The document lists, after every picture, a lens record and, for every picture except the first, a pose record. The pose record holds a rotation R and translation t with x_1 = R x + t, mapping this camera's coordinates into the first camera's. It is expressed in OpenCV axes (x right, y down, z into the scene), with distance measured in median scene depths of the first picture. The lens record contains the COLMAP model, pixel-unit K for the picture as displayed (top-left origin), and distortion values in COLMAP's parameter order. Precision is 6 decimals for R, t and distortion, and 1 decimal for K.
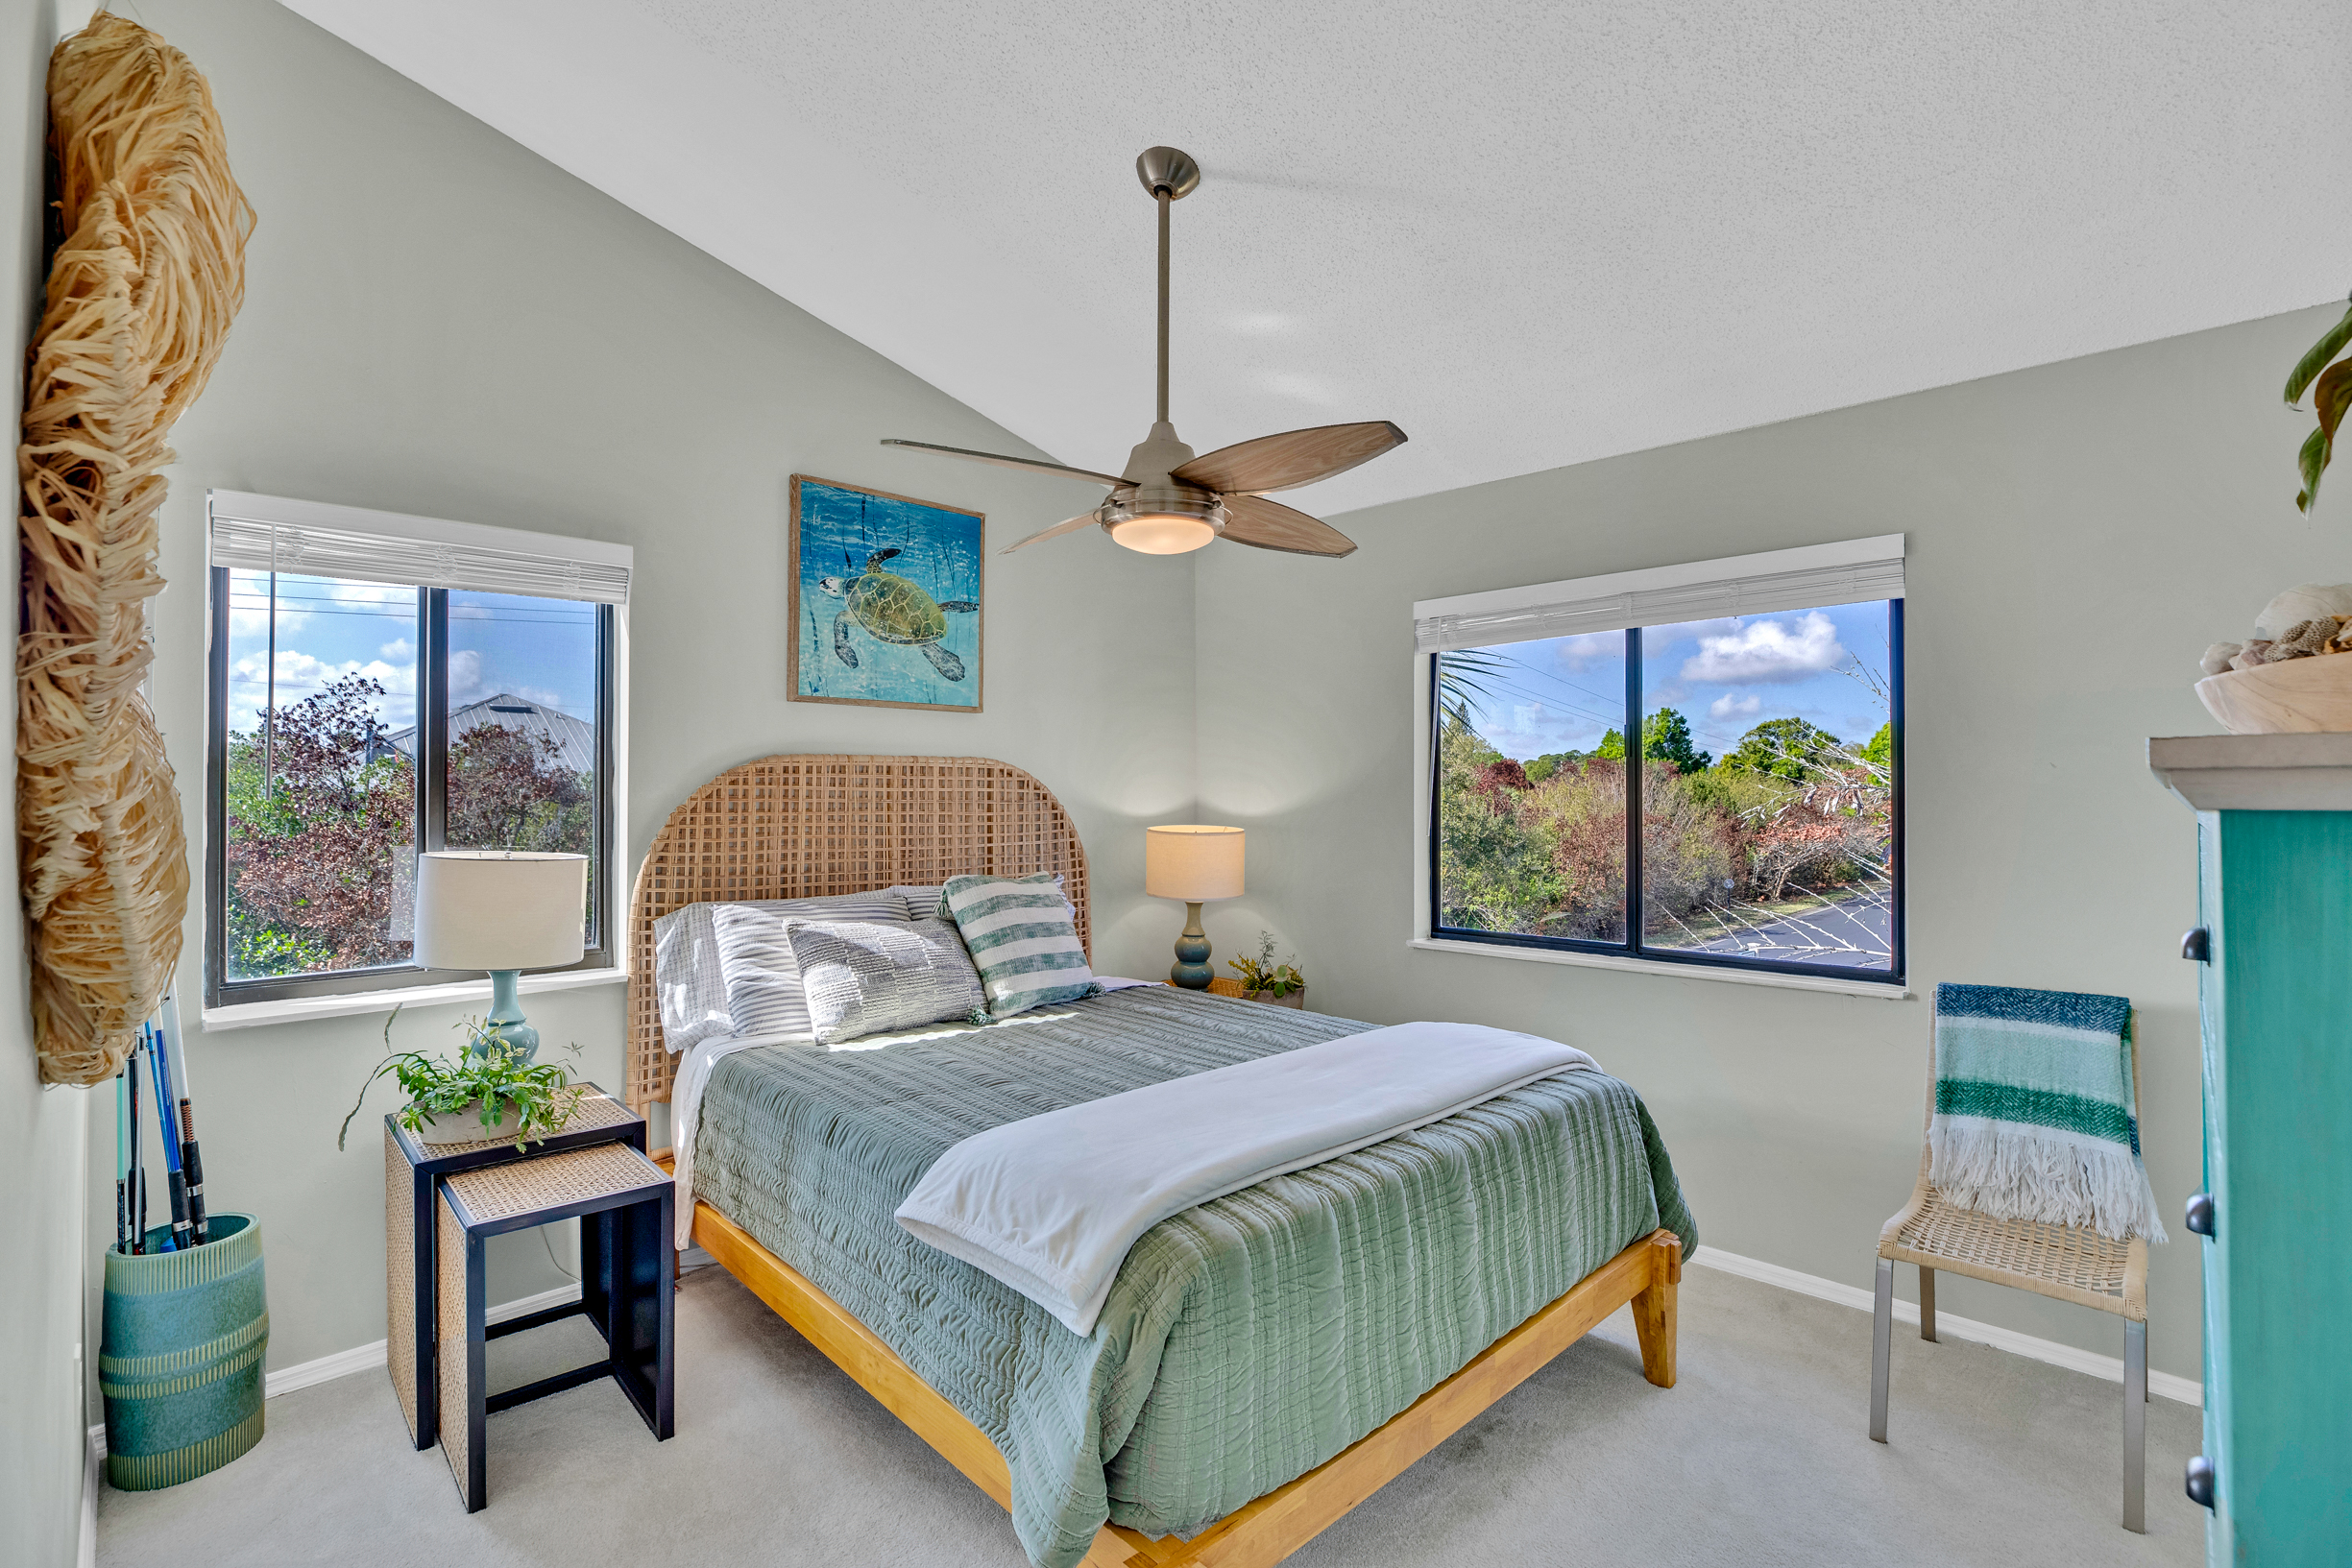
lens RADIAL K [[1082.8, 0, 1176.0], [0, 1082.8, 784.0], [0, 0, 1]] dist [-0.020163, 0.007724]
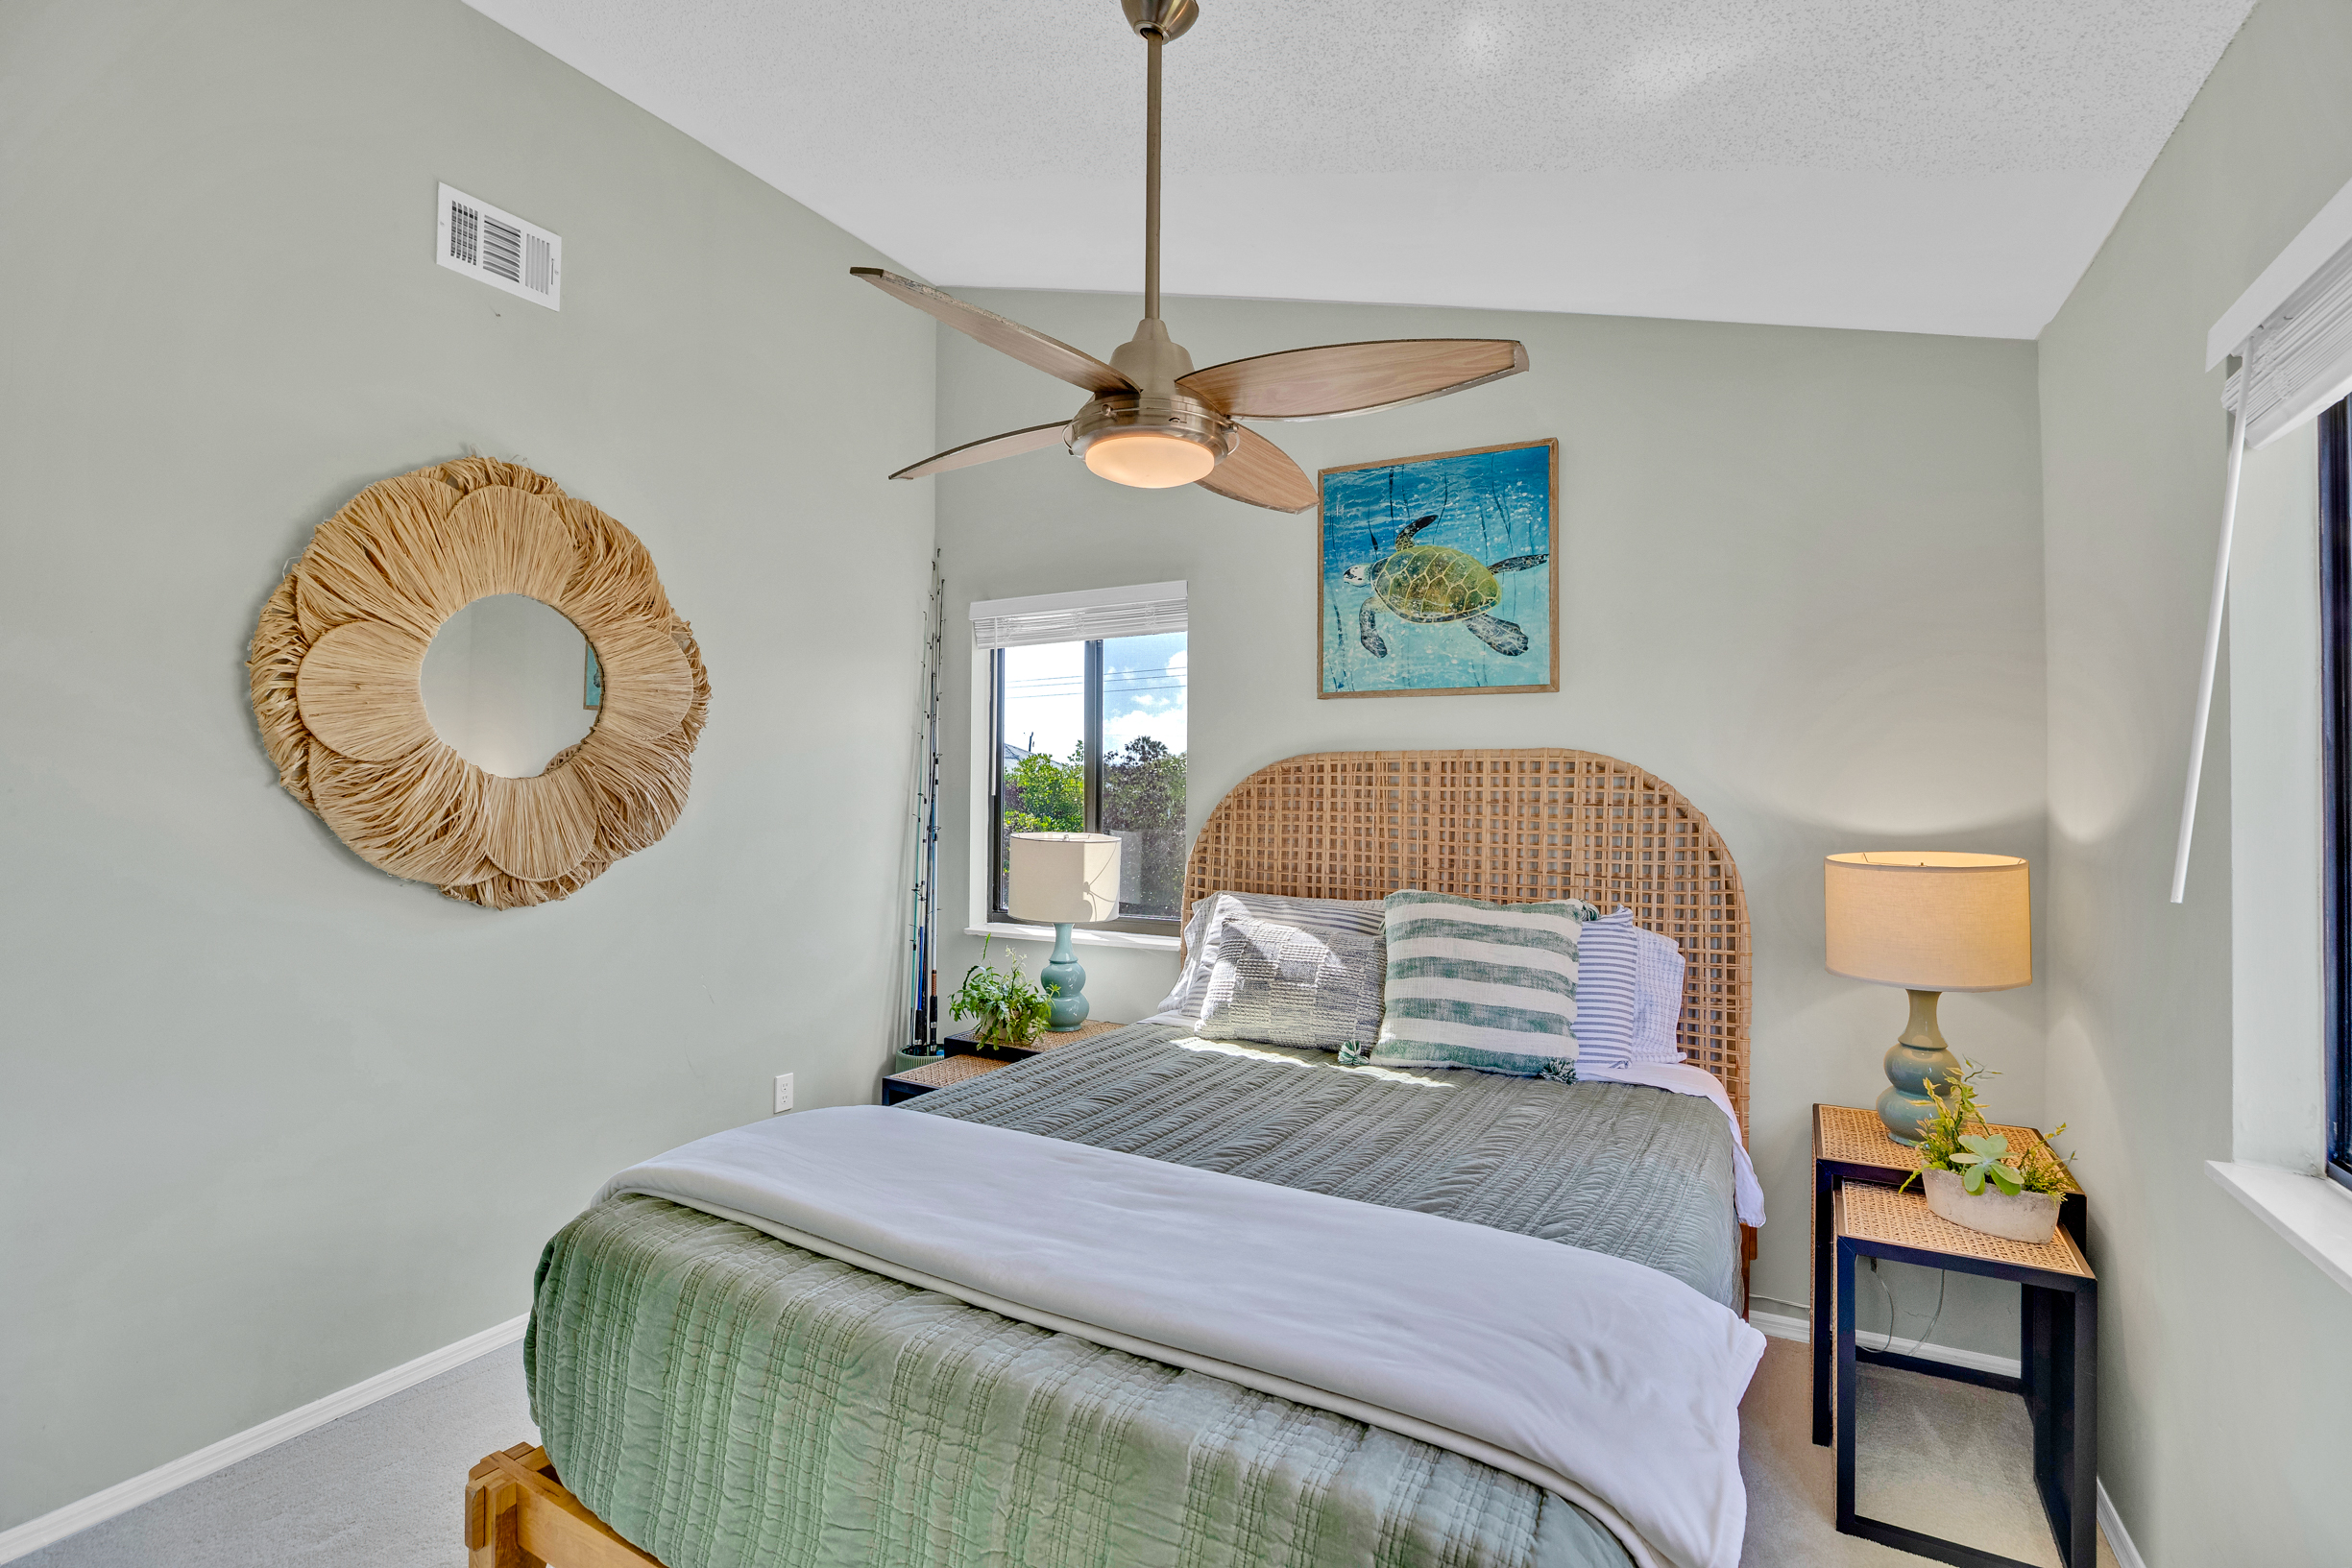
lens RADIAL K [[1082.8, 0, 1176.0], [0, 1082.8, 784.0], [0, 0, 1]] dist [-0.020163, 0.007724]
pose [[0.298620, -0.005451, -0.954357, 0.538857], [-0.001731, 0.999979, -0.006253, 0.007301], [0.954371, 0.003519, 0.298604, 0.562297]]
